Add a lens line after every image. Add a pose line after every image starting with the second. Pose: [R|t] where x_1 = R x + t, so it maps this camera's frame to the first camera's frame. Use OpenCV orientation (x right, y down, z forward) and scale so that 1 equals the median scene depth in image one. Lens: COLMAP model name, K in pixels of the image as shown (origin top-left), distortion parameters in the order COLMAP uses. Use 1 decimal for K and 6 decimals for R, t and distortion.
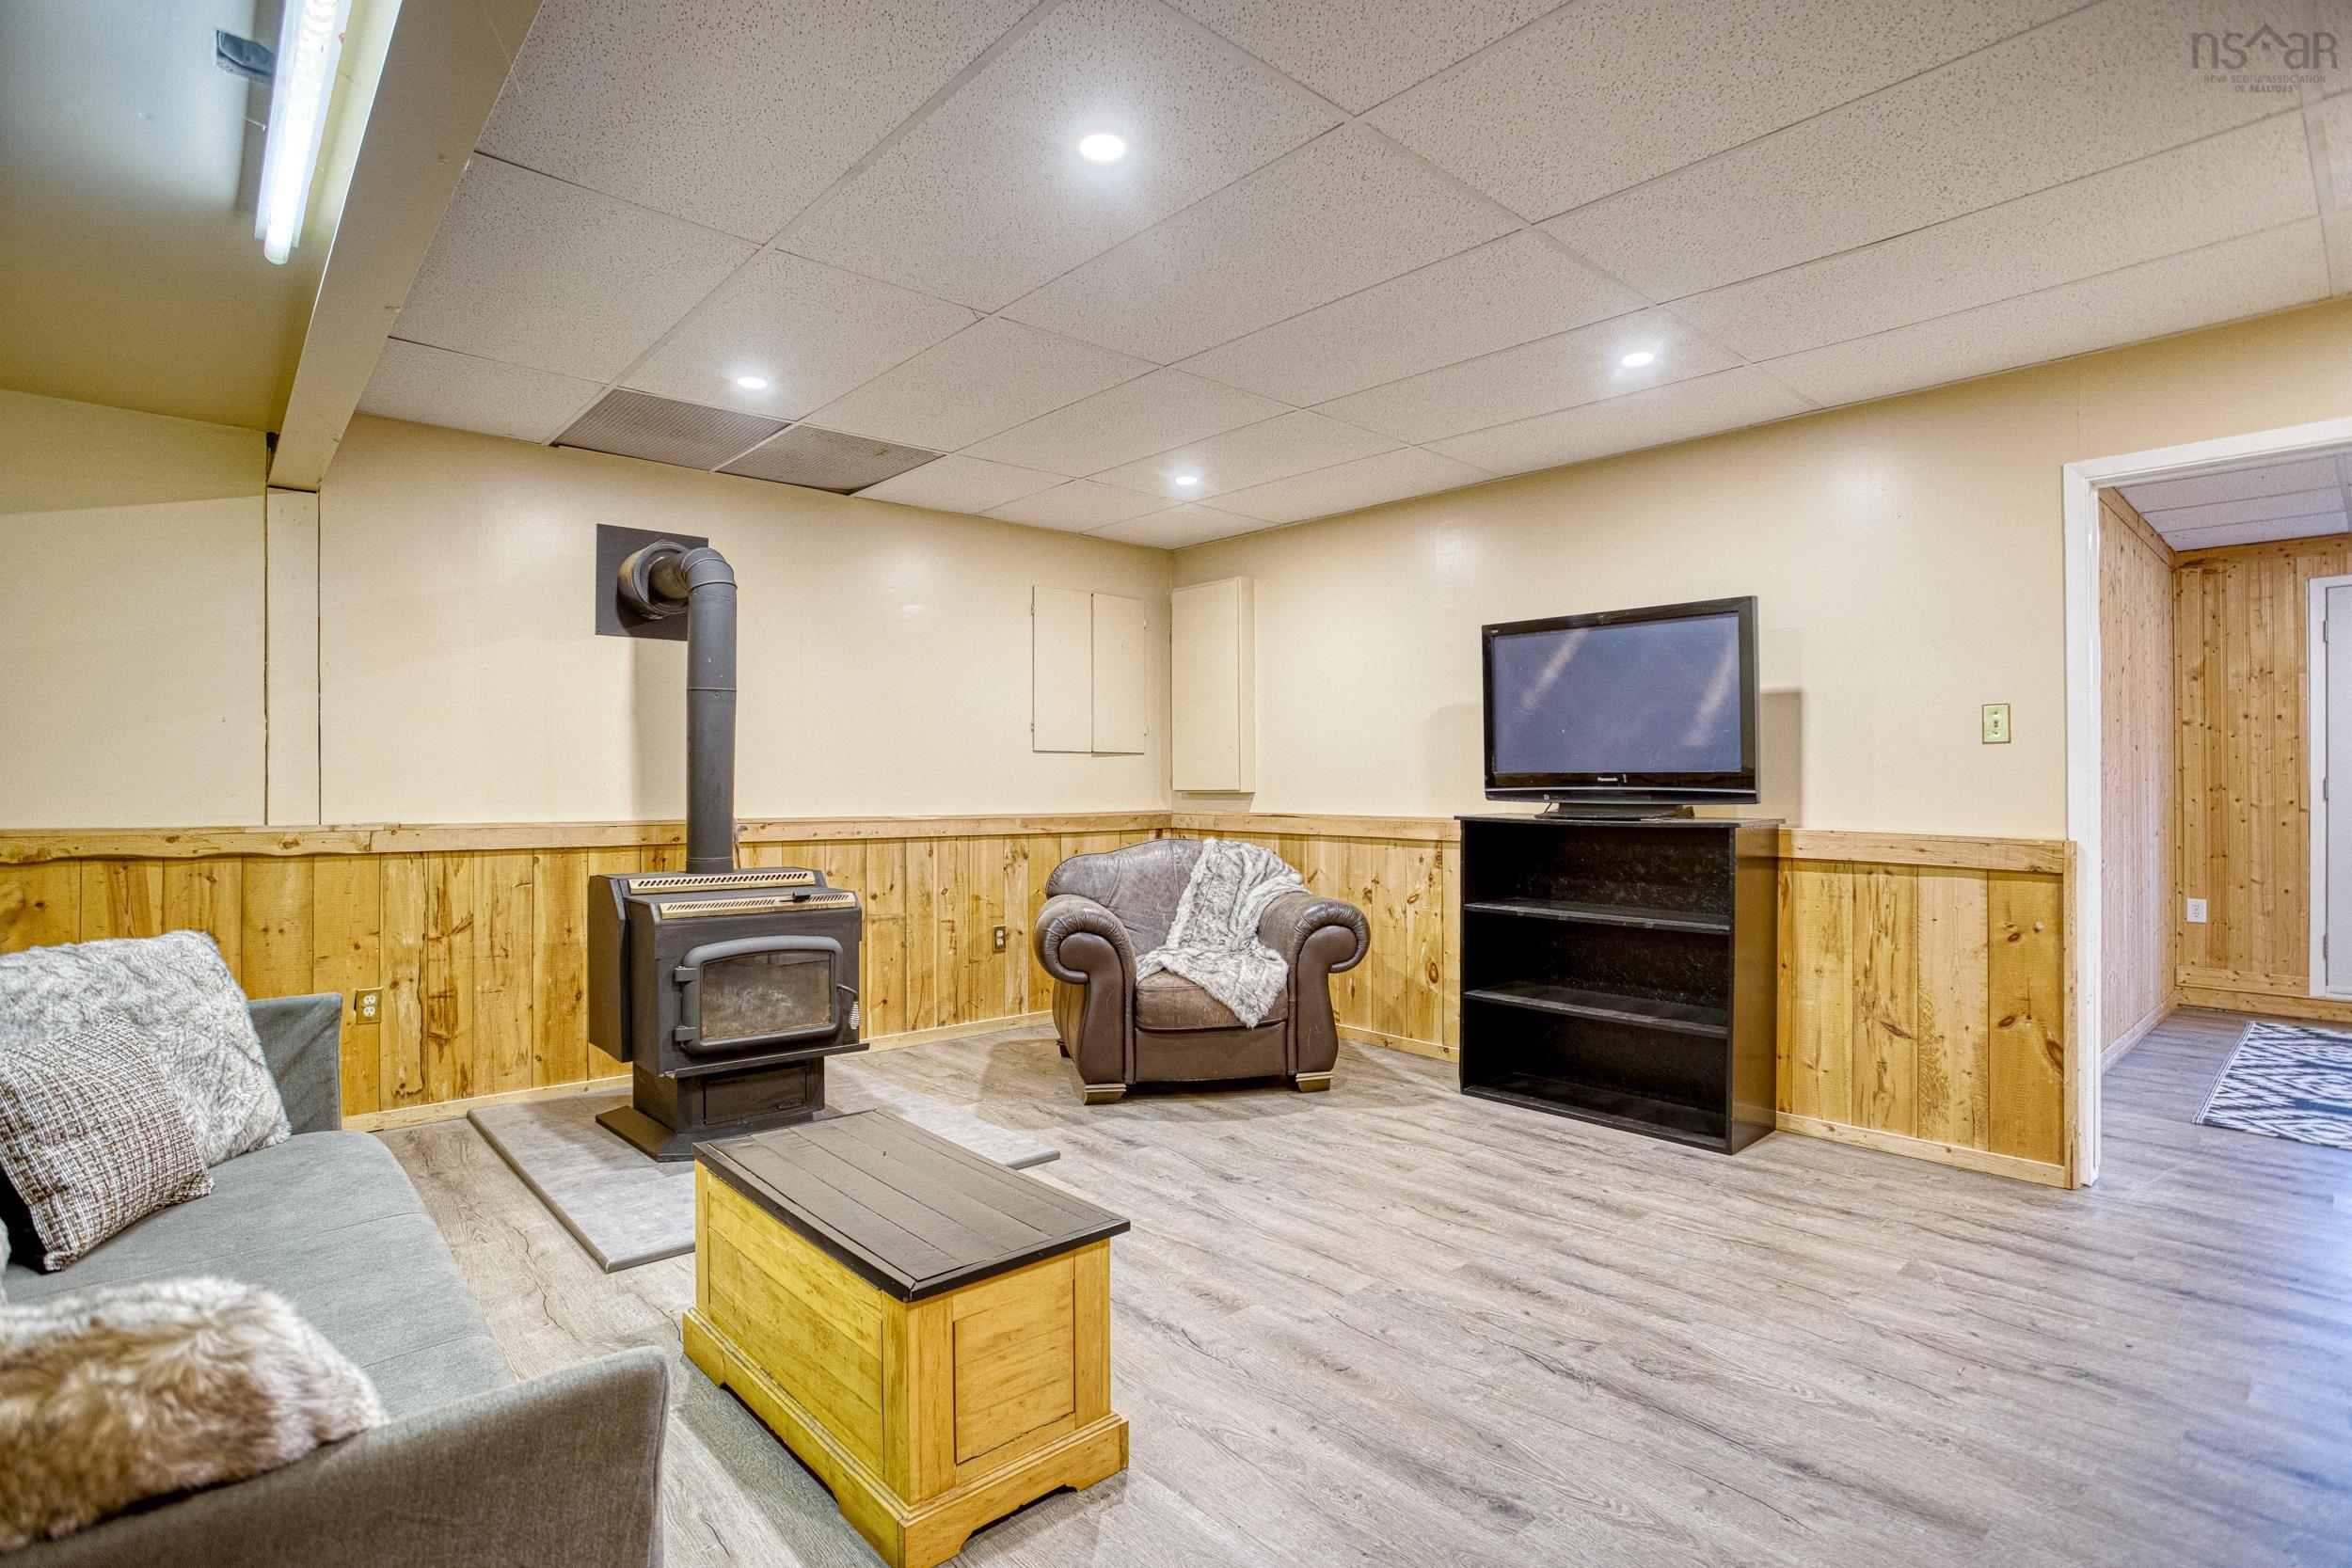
lens RADIAL K [[1144.1, 0, 1172.4], [0, 1144.1, 780.0], [0, 0, 1]] dist [-0.063303, 0.022201]
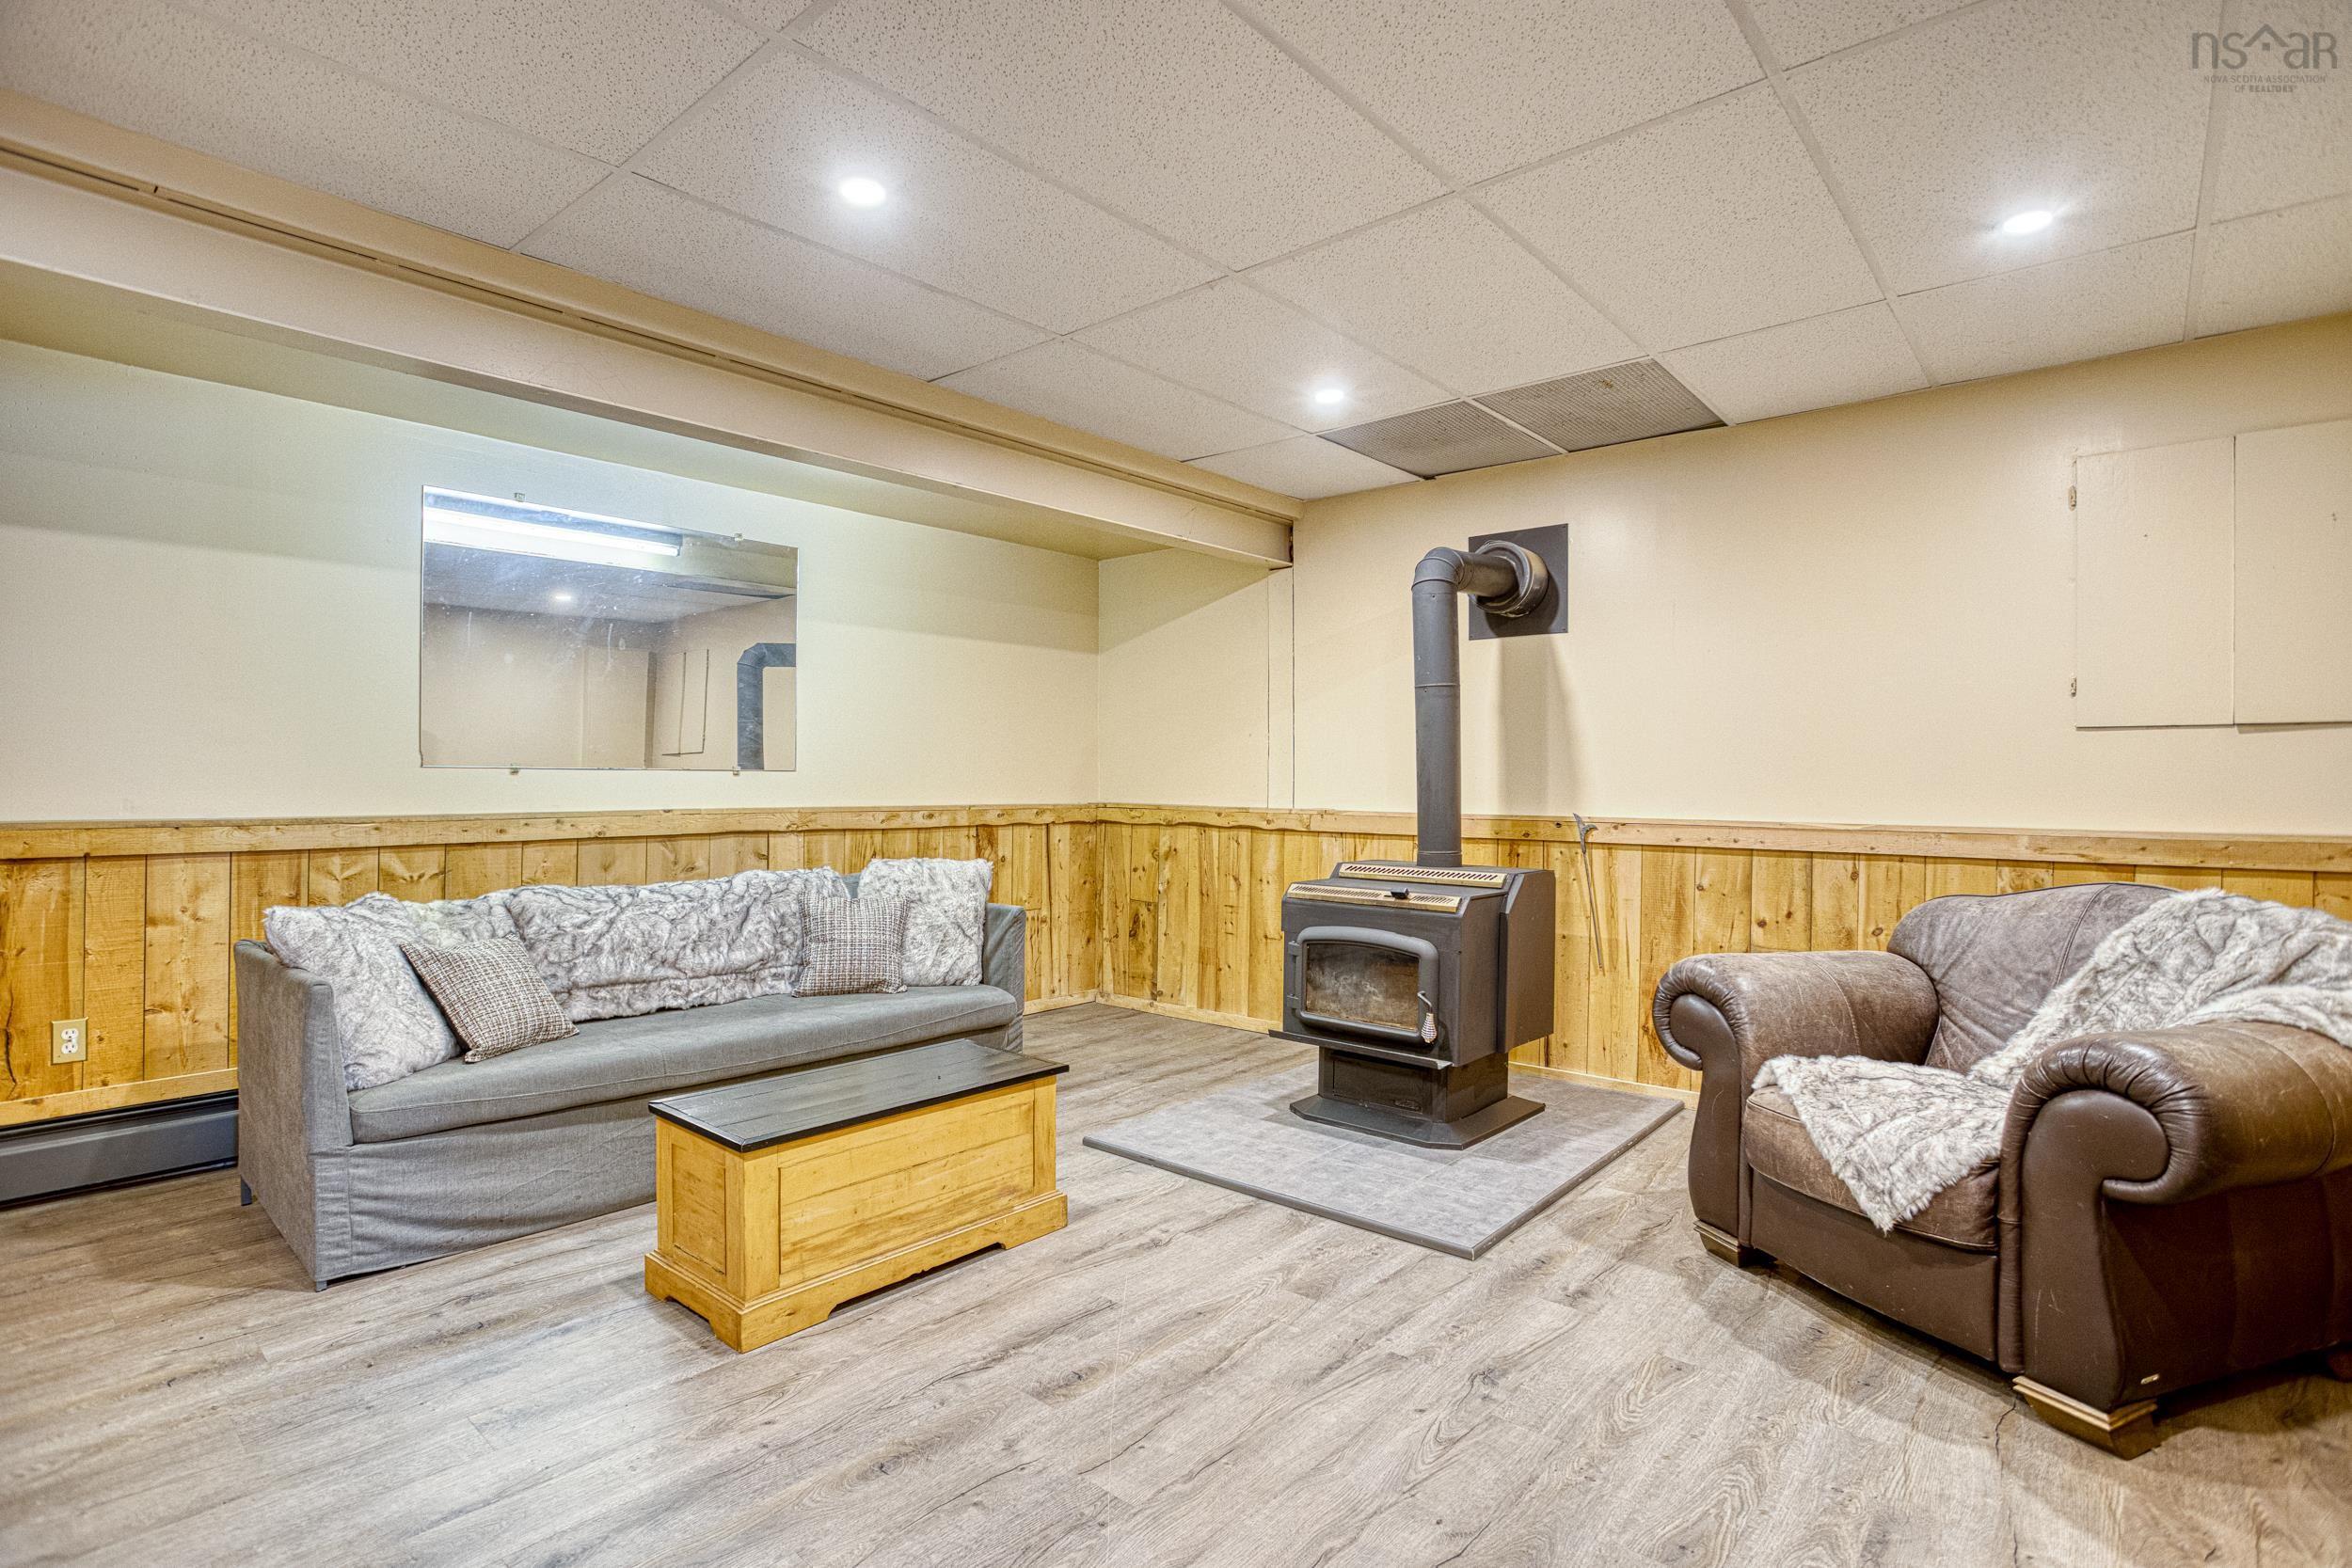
lens RADIAL K [[1144.1, 0, 1189.3], [0, 1144.1, 781.2], [0, 0, 1]] dist [-0.063303, 0.022201]
pose [[0.132812, 0.001703, -0.991140, 0.584403], [-0.001360, 0.999998, 0.001536, 0.004312], [0.991140, 0.001144, 0.132814, 0.646100]]
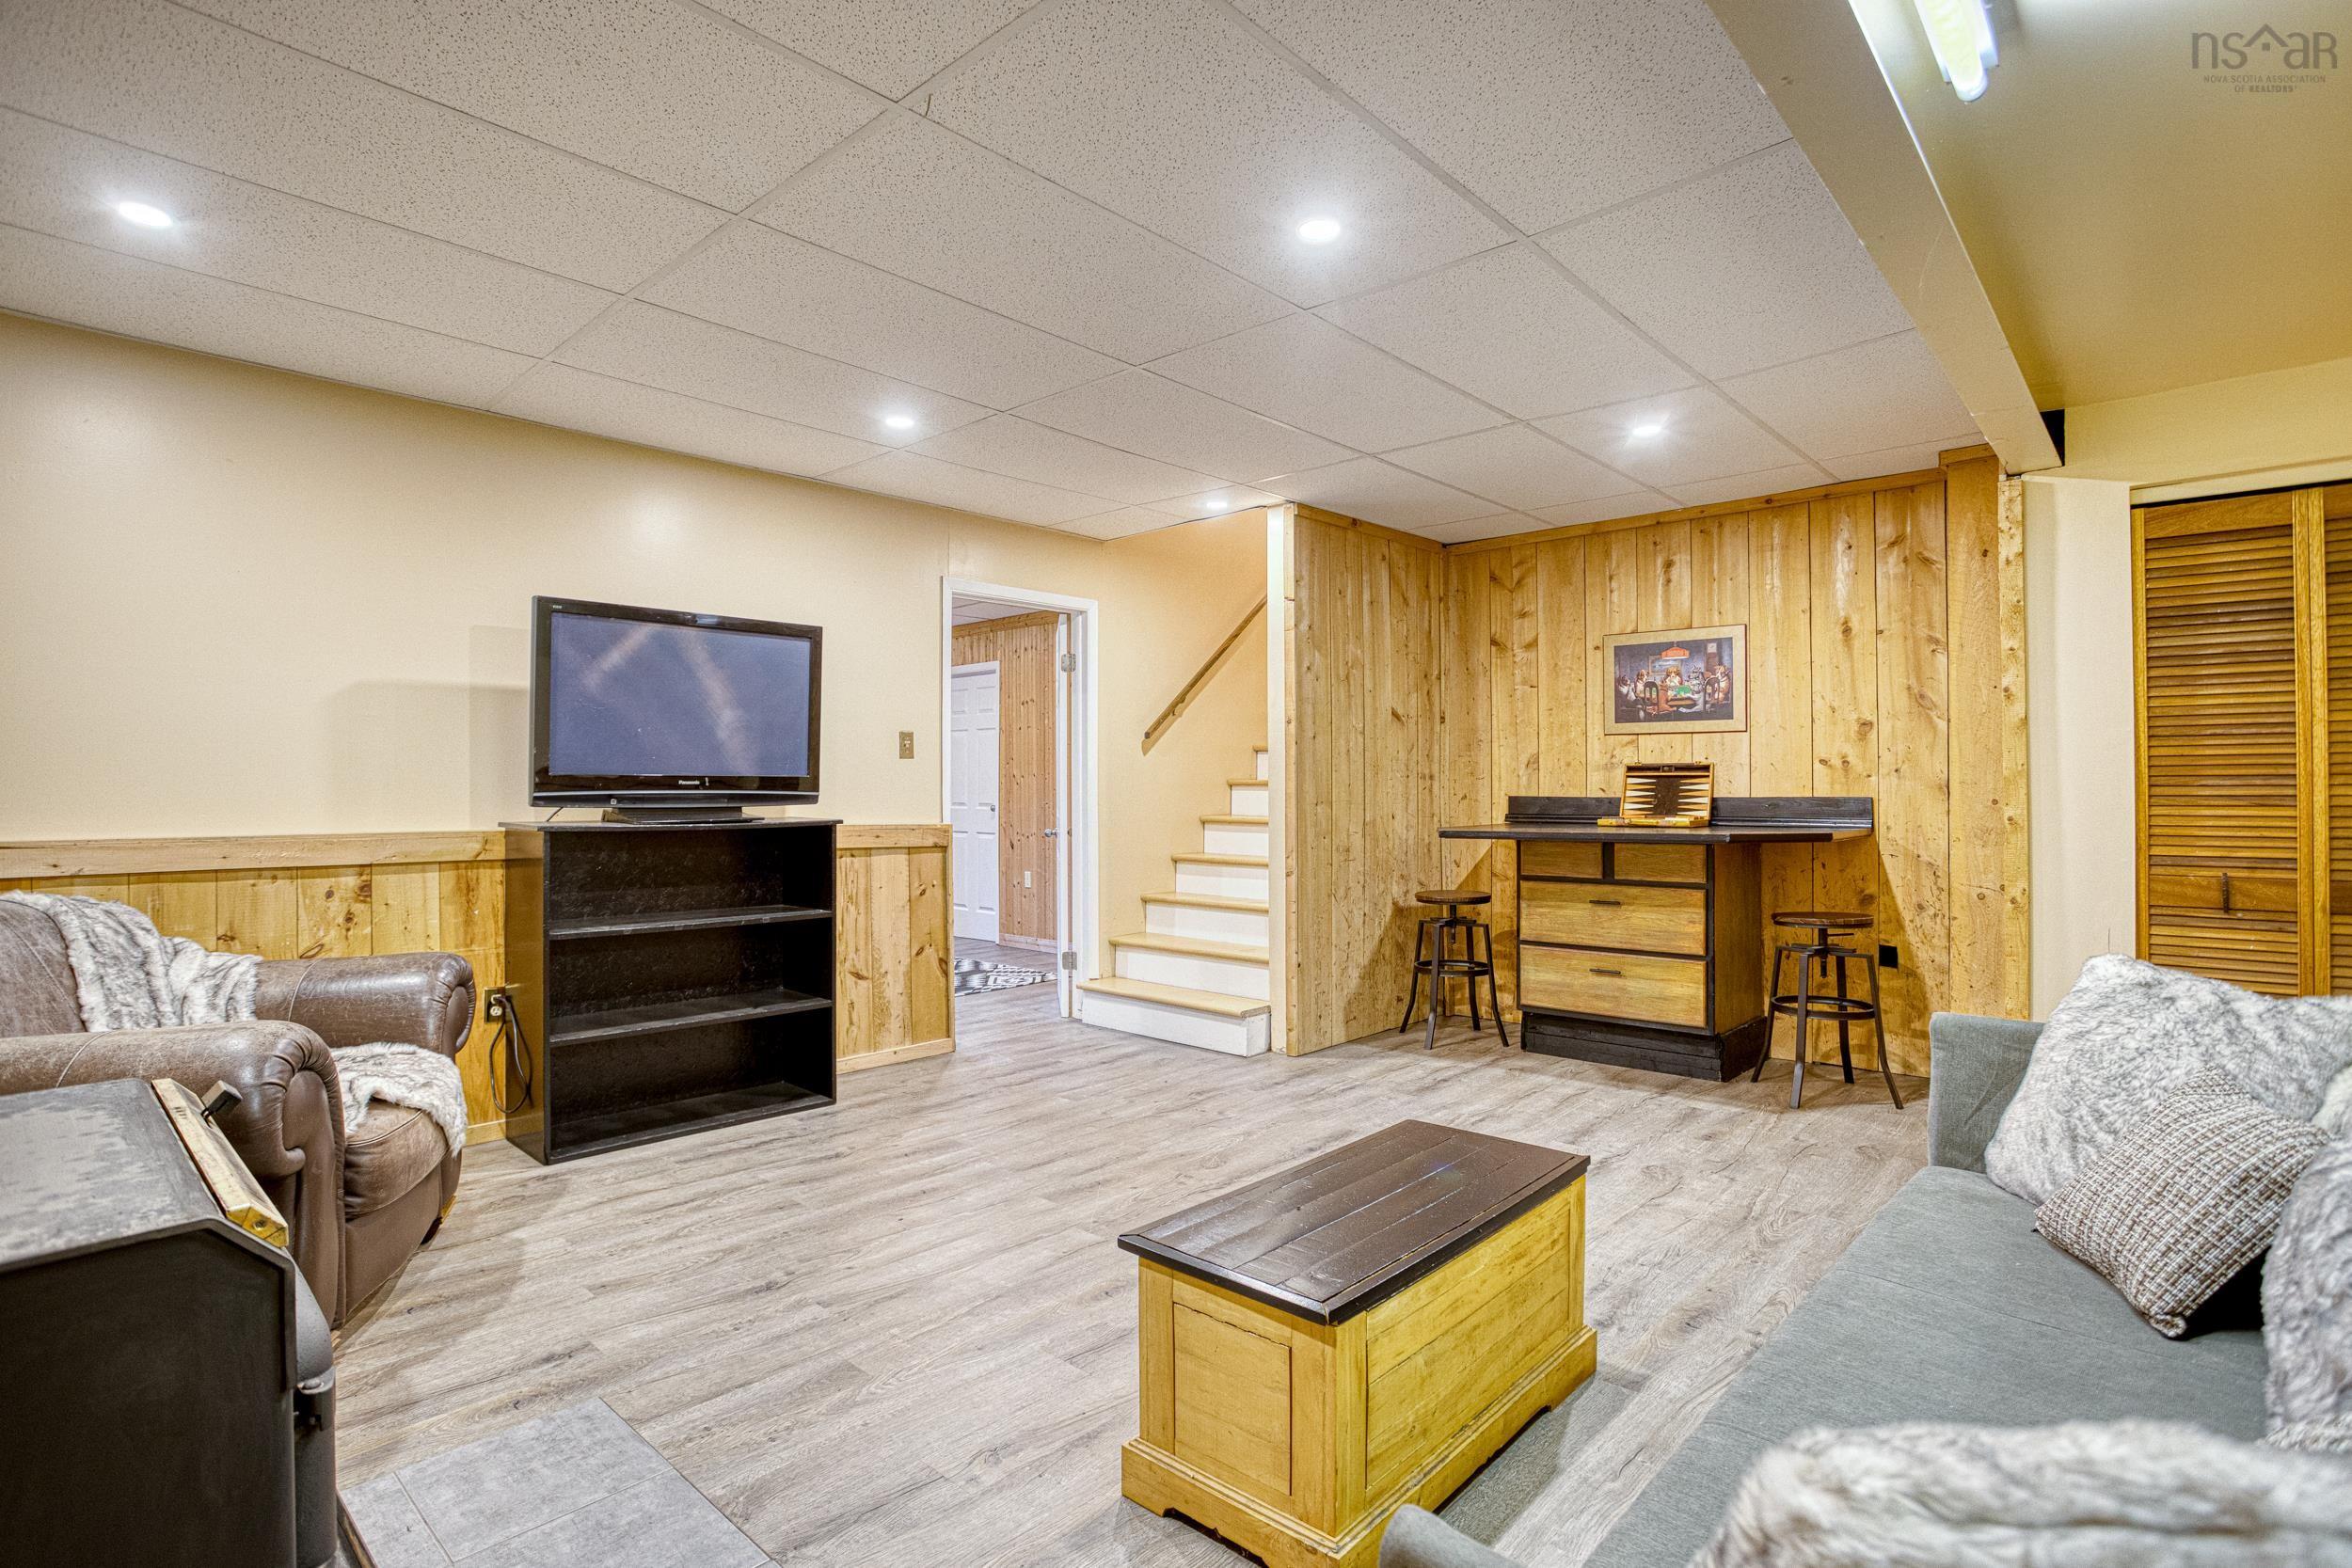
lens RADIAL K [[1144.1, 0, 1183.1], [0, 1144.1, 778.6], [0, 0, 1]] dist [-0.063303, 0.022201]
pose [[-0.094891, 0.008227, 0.995454, -0.656034], [-0.003162, 0.999958, -0.008565, 0.003120], [-0.995483, -0.003960, -0.094861, 0.686477]]
